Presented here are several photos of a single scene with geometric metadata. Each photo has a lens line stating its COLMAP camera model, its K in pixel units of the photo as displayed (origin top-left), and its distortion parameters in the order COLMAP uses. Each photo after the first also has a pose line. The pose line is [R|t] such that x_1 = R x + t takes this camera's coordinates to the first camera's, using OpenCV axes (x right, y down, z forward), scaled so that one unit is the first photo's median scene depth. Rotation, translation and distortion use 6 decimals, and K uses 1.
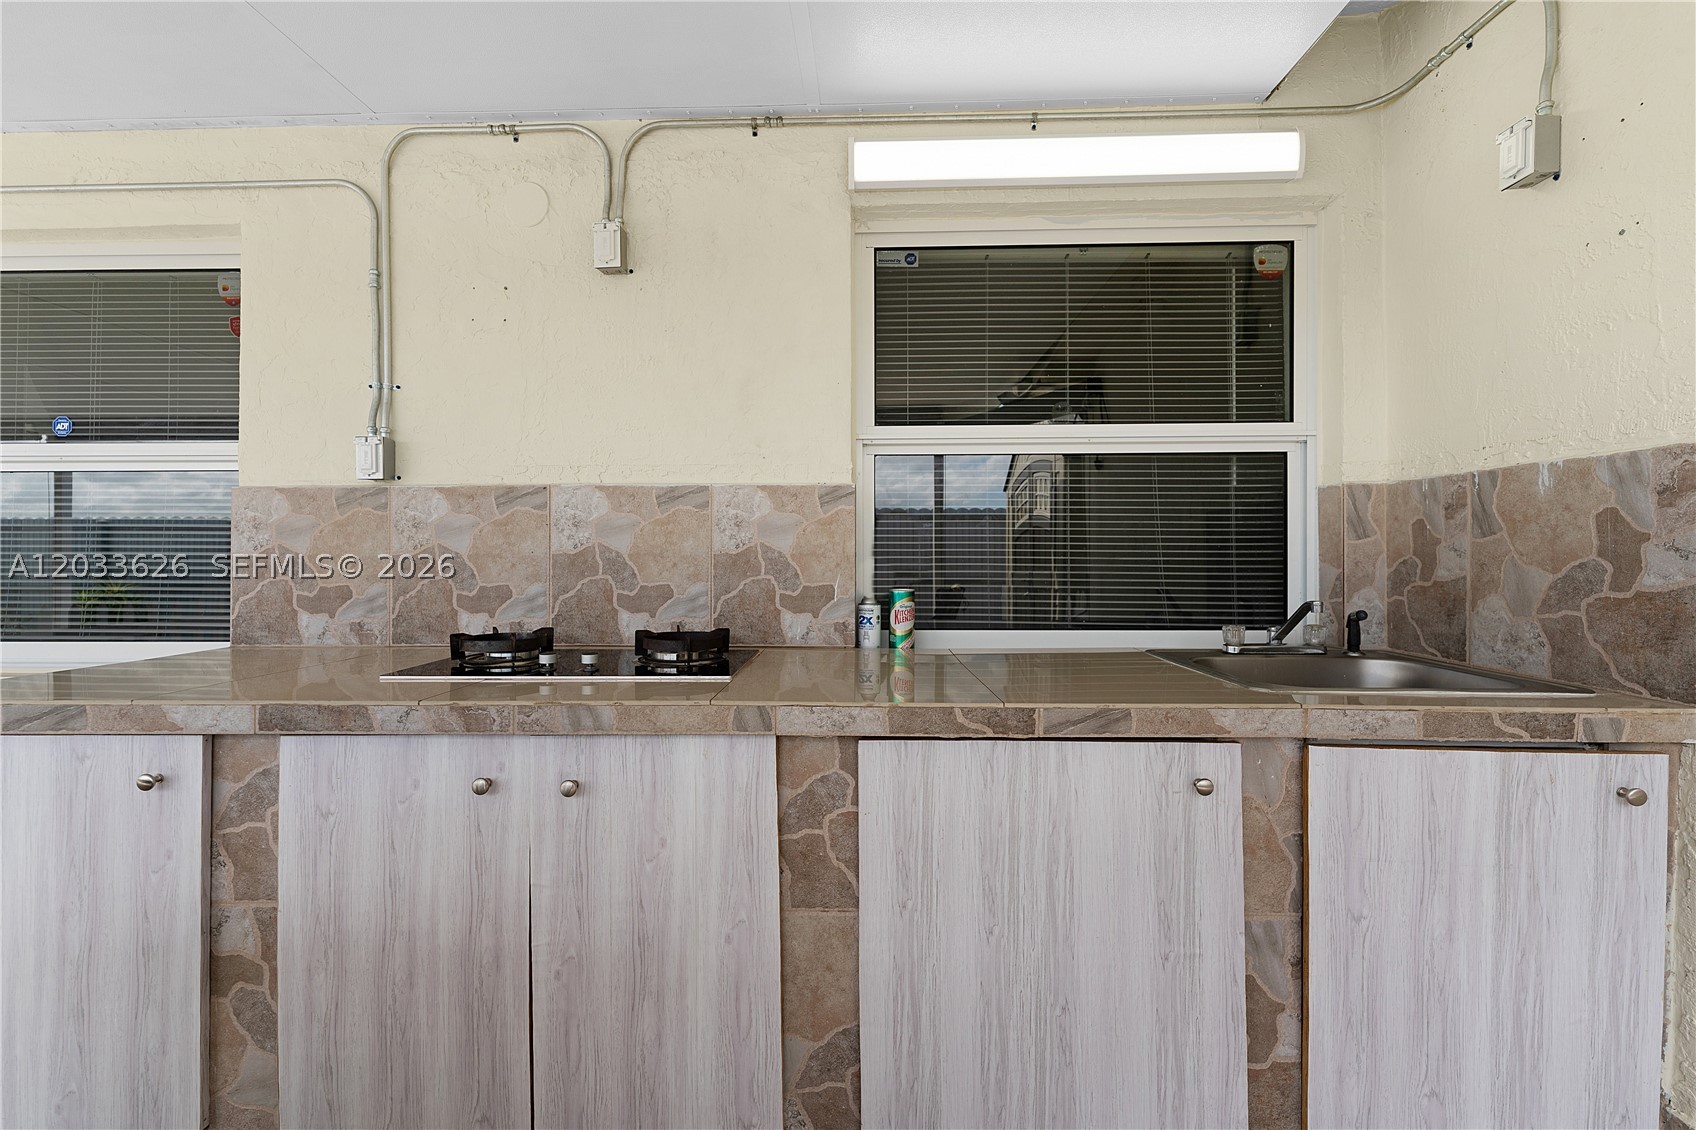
lens RADIAL K [[702.2, 0, 848.0], [0, 702.2, 565.0], [0, 0, 1]] dist [0.002872, -0.000311]
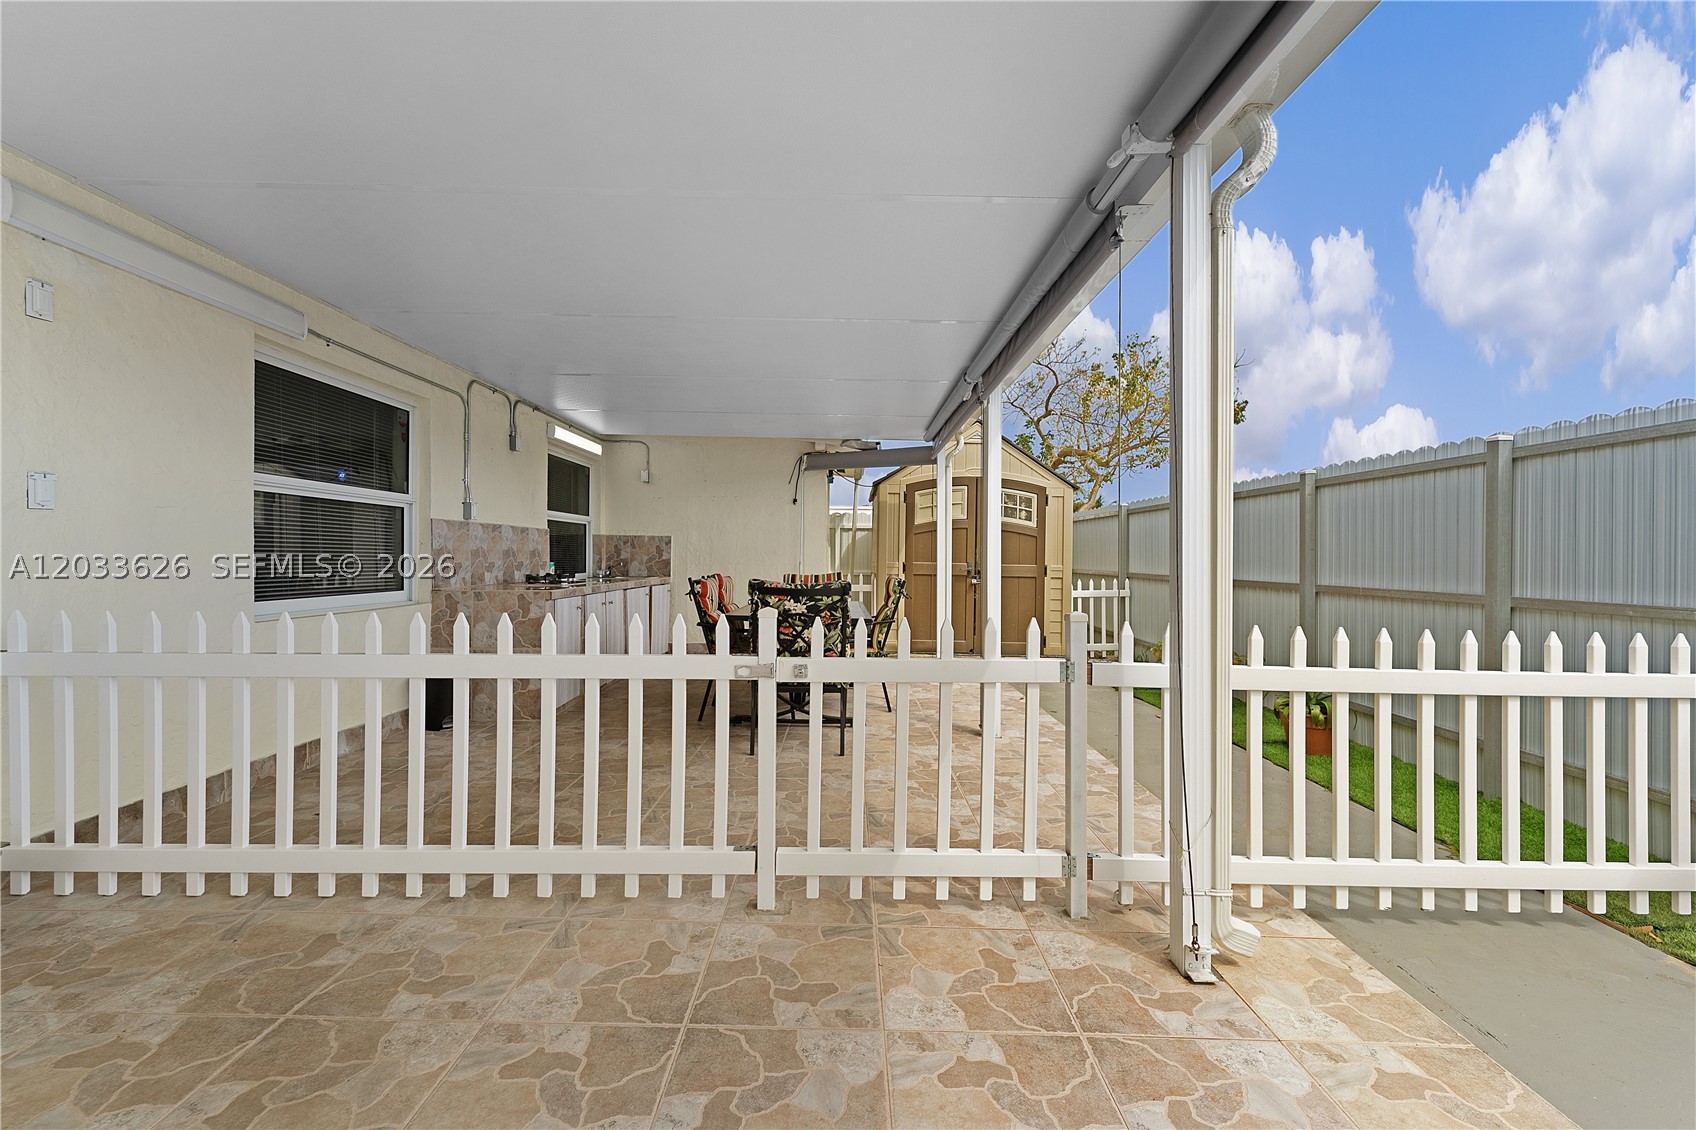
lens RADIAL K [[694.9, 0, 845.0], [0, 694.9, 563.9], [0, 0, 1]] dist [0.004197, 0.000111]
pose [[-0.032422, -0.008844, 0.999435, -3.226583], [0.010644, 0.999901, 0.009194, 0.027279], [-0.999418, 0.010936, -0.032325, -0.234091]]
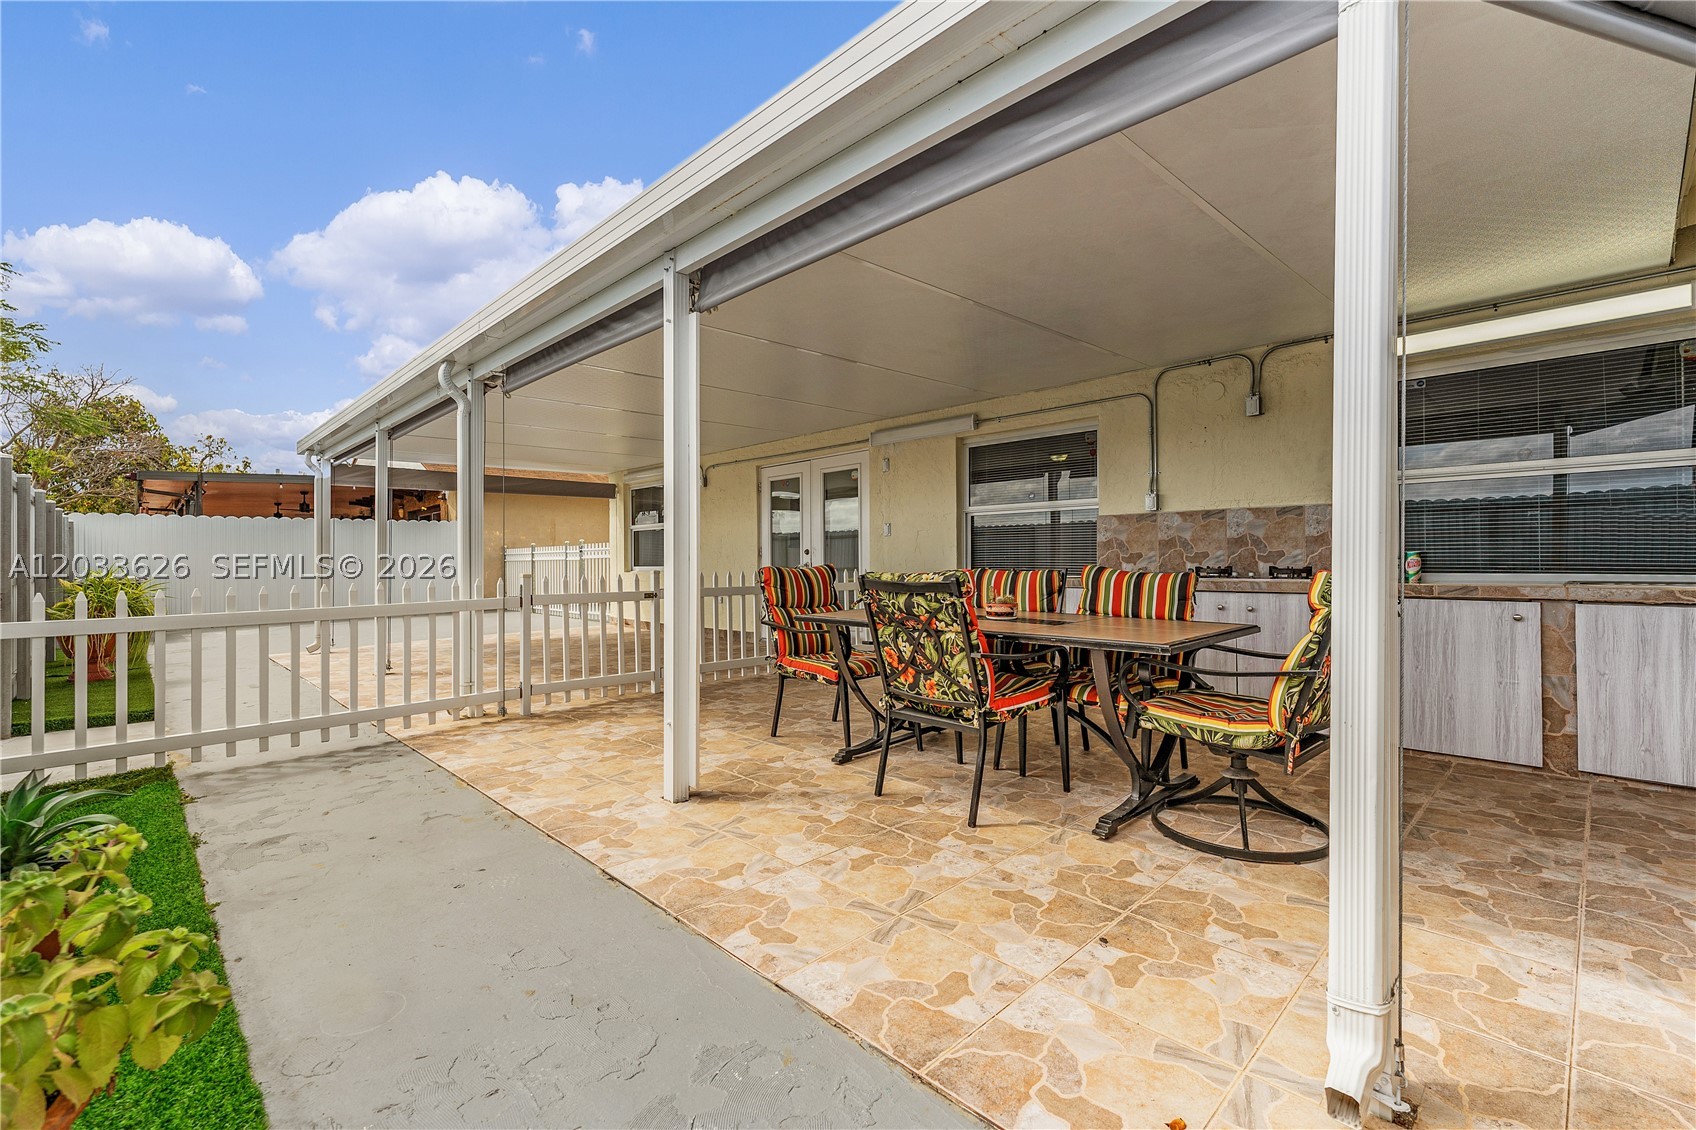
lens RADIAL K [[736.7, 0, 853.6], [0, 736.7, 559.9], [0, 0, 1]] dist [0.002257, 0.000133]
pose [[0.723866, -0.004510, -0.689926, 0.385909], [0.000139, 0.999980, -0.006392, 0.074520], [0.689941, 0.004531, 0.723851, -1.687286]]
